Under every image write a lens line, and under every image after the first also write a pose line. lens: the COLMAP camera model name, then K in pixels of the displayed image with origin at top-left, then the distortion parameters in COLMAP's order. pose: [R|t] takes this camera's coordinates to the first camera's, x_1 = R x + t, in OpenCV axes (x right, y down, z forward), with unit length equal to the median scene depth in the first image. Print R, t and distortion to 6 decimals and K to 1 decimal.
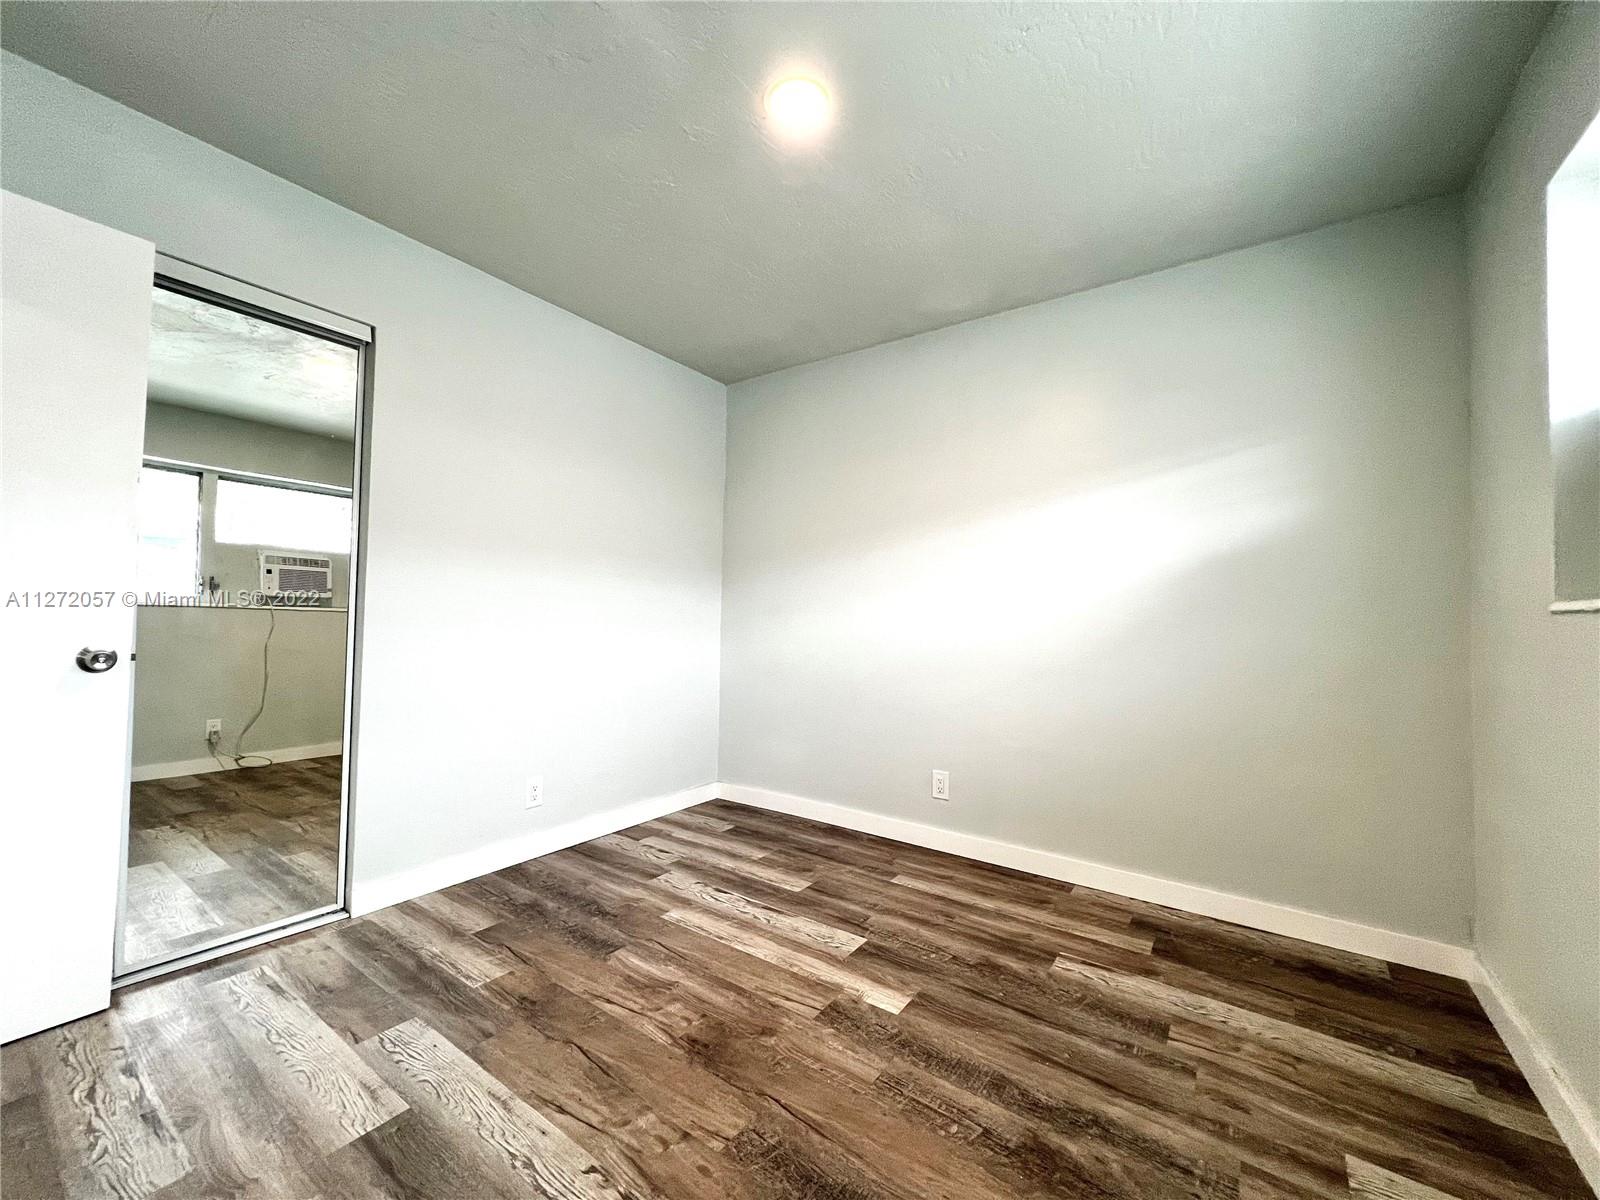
lens RADIAL K [[639.8, 0, 796.9], [0, 639.8, 598.0], [0, 0, 1]] dist [-0.000895, 0.000601]
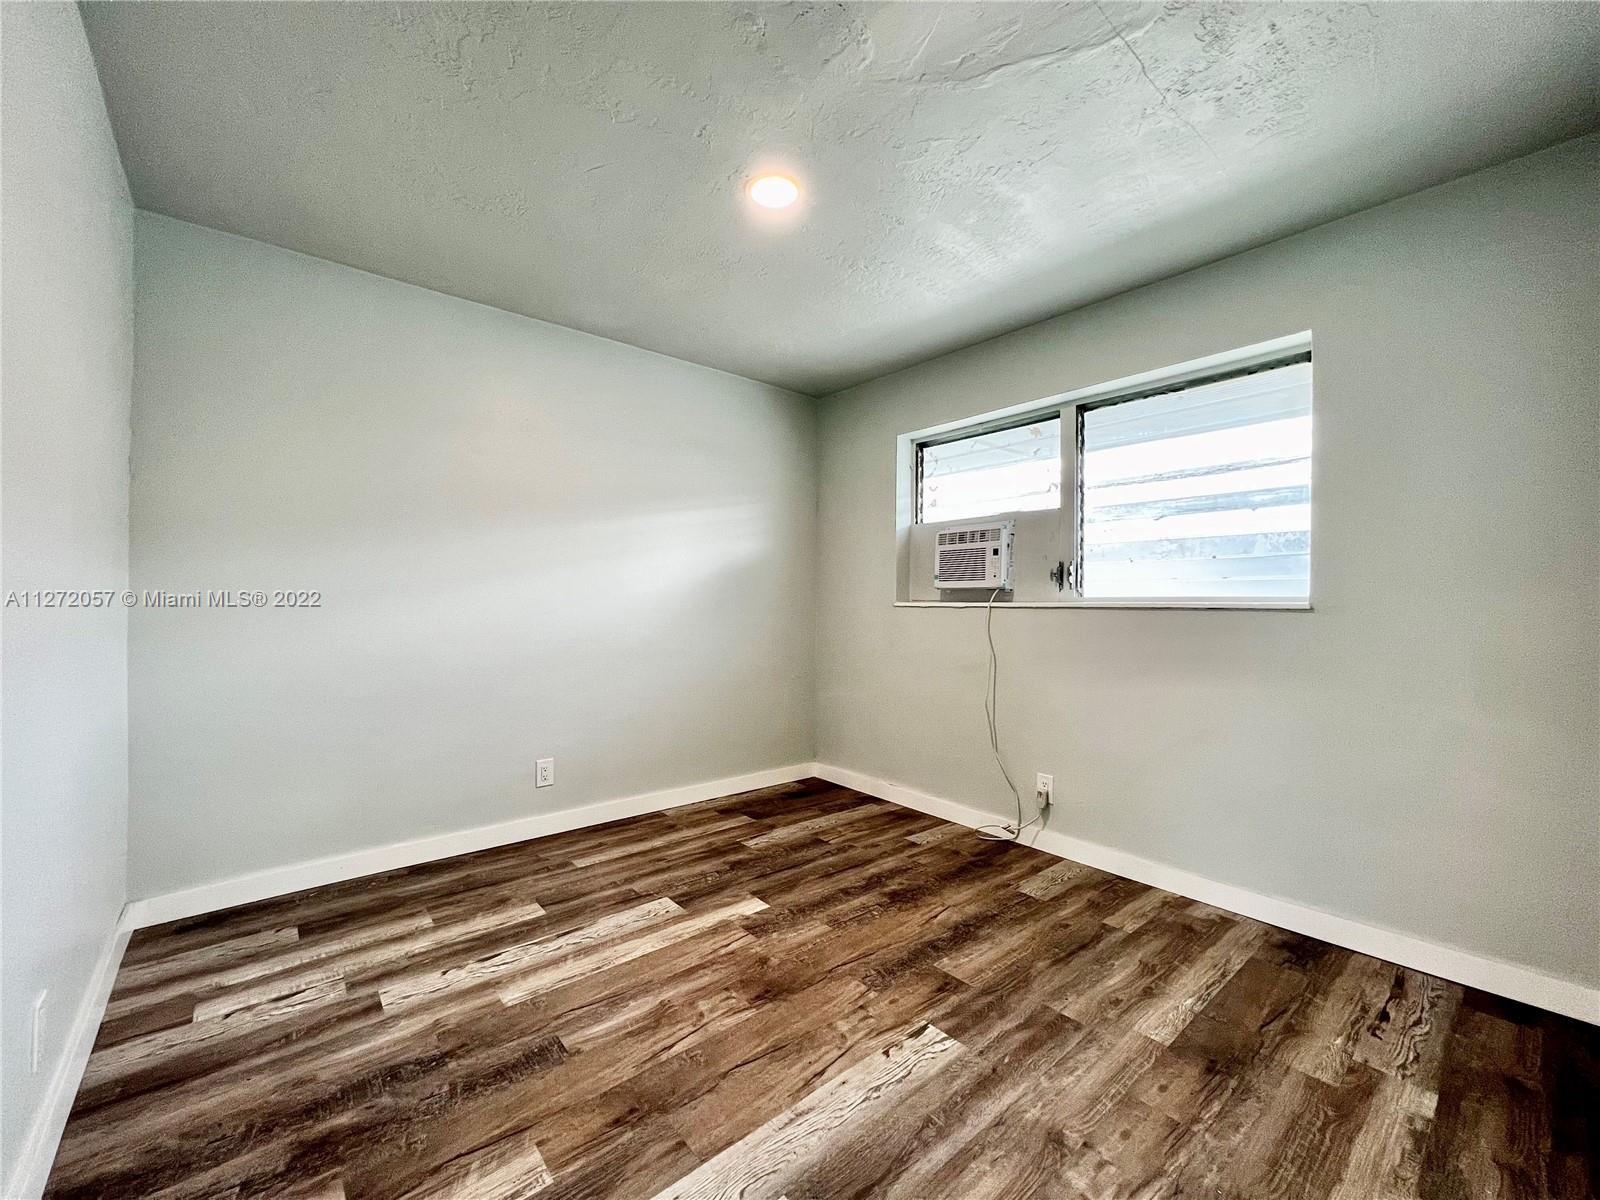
lens RADIAL K [[639.8, 0, 792.2], [0, 639.8, 597.2], [0, 0, 1]] dist [-0.000895, 0.000601]
pose [[0.252168, -0.011886, 0.967610, -0.974727], [-0.035336, 0.999145, 0.021483, -0.039562], [-0.967038, -0.039609, 0.251533, 0.532622]]
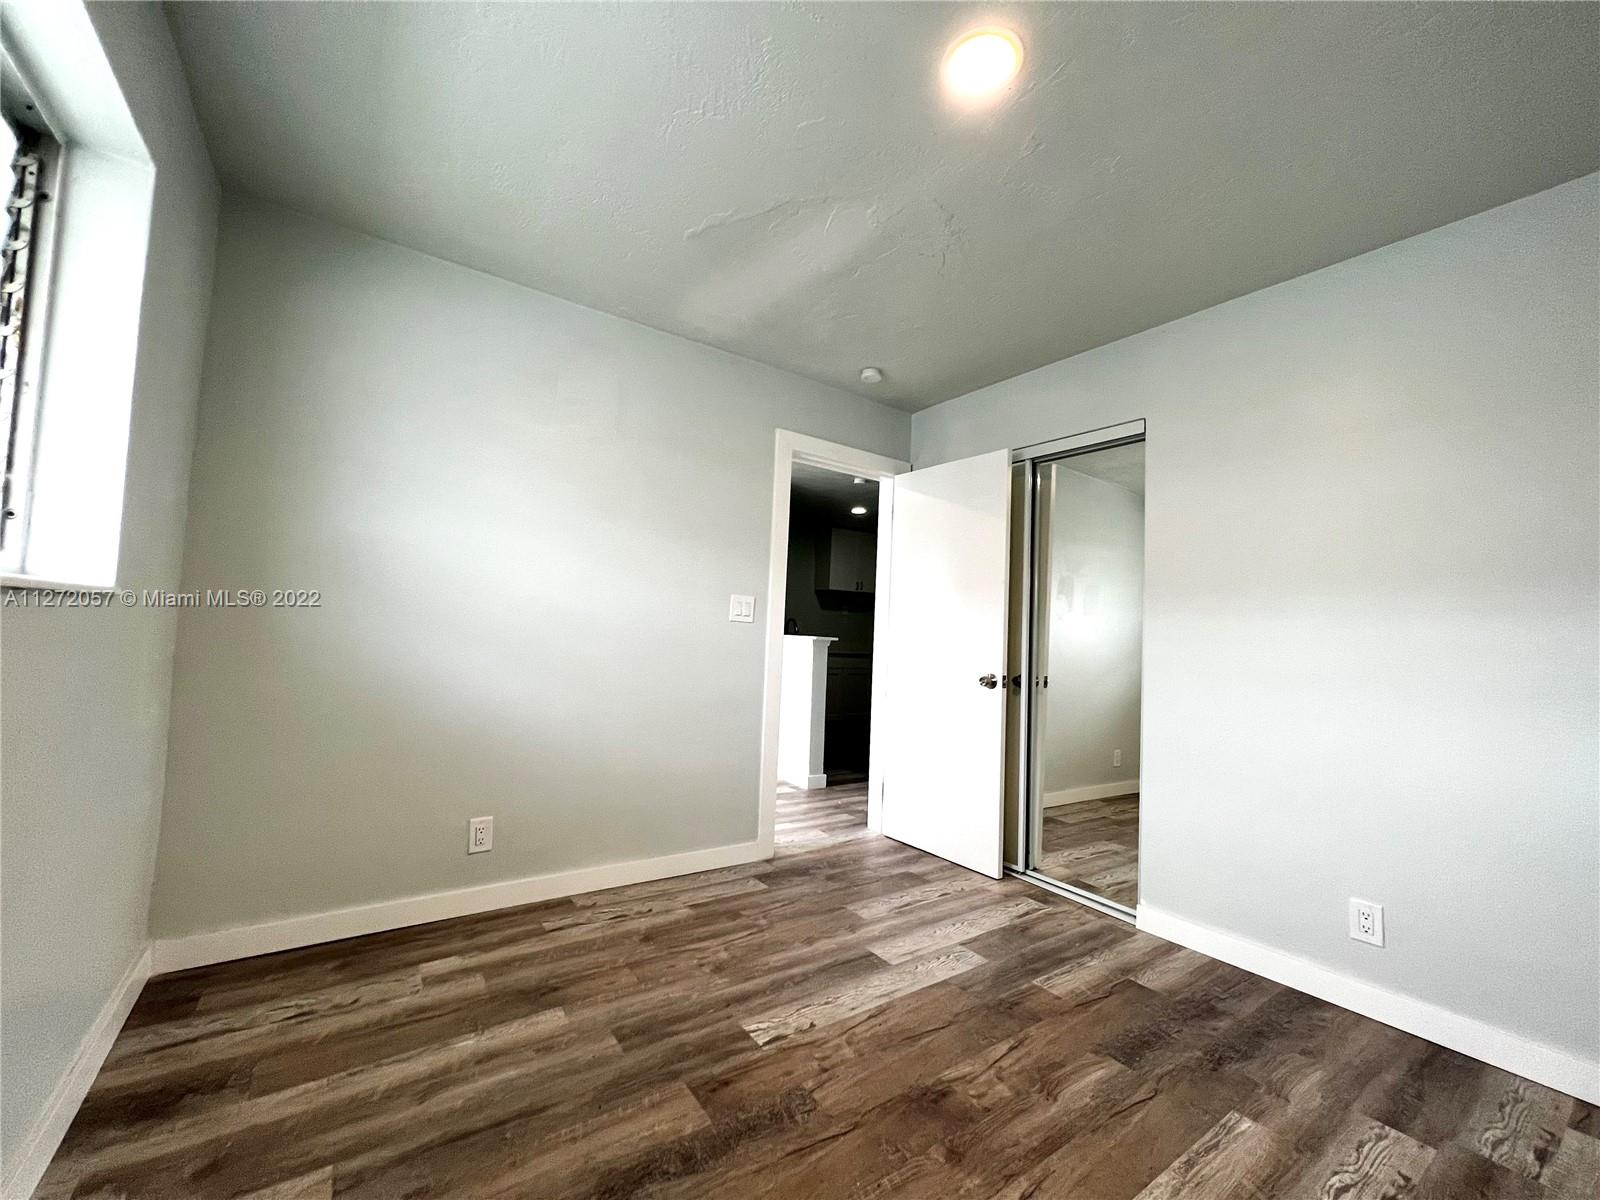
lens RADIAL K [[639.8, 0, 795.6], [0, 639.8, 598.6], [0, 0, 1]] dist [-0.000895, 0.000601]
pose [[-0.329017, -0.089096, -0.940111, 0.700898], [-0.019486, 0.995968, -0.087570, 0.022934], [0.944123, -0.010493, -0.329427, 0.872326]]
